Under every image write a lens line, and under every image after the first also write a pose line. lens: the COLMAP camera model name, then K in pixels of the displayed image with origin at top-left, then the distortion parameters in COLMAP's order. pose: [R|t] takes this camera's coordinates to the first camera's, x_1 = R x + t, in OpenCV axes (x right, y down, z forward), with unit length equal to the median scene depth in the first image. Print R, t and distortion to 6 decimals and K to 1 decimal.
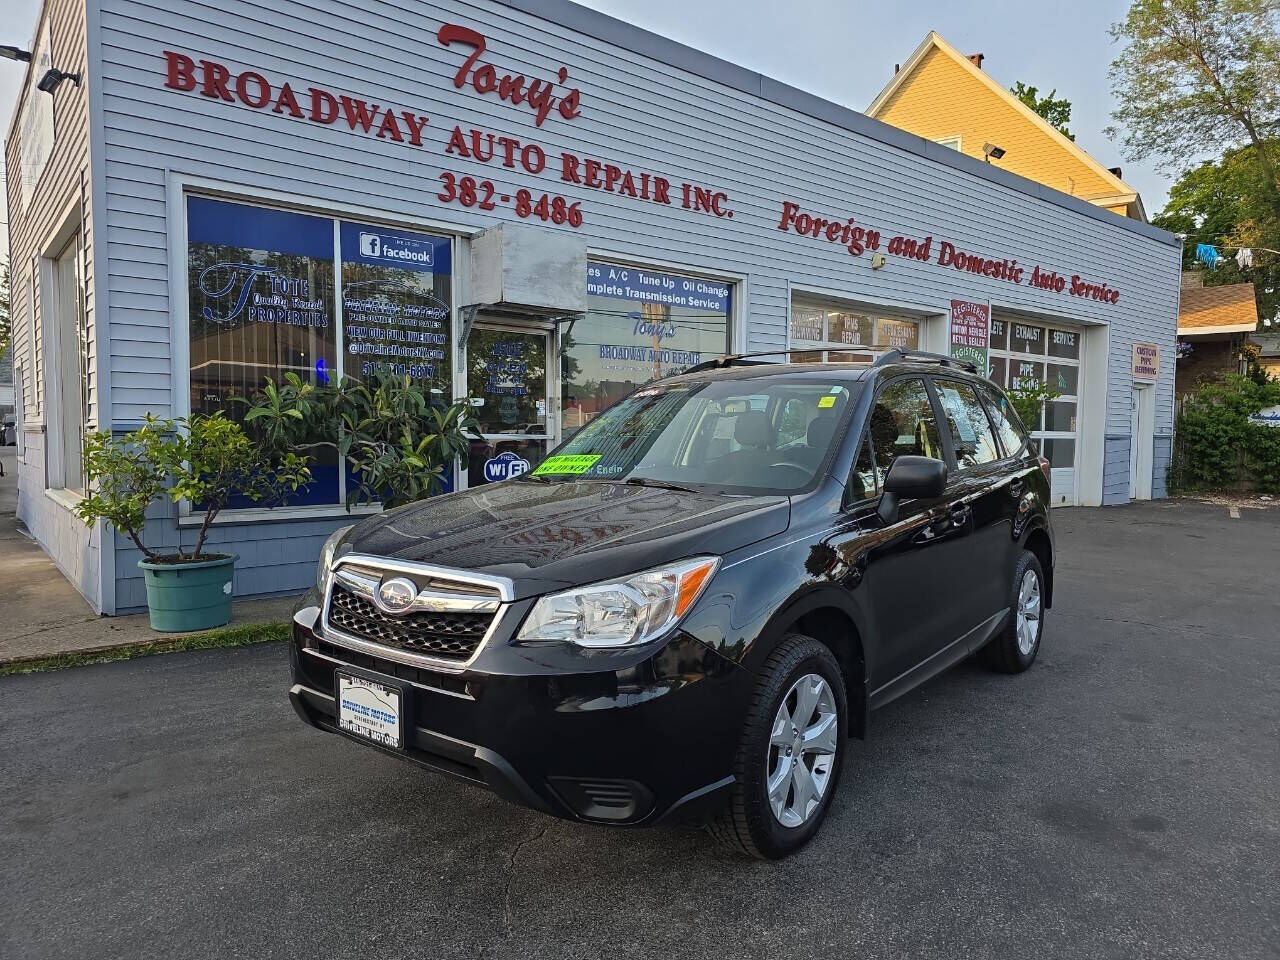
lens RADIAL K [[809.3, 0, 640.0], [0, 809.3, 480.0], [0, 0, 1]] dist [0.020386, -0.000473]
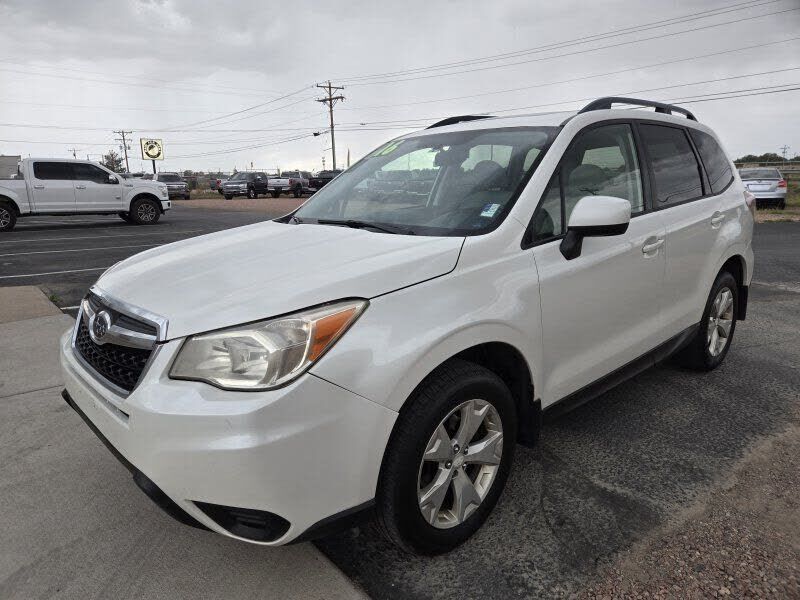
lens RADIAL K [[505.8, 0, 400.0], [0, 505.8, 300.0], [0, 0, 1]] dist [0.020386, -0.000473]
pose [[0.988029, 0.022101, -0.152676, 0.218985], [0.005048, 0.984523, 0.175183, -0.018630], [0.154185, -0.173857, 0.972626, 0.340224]]
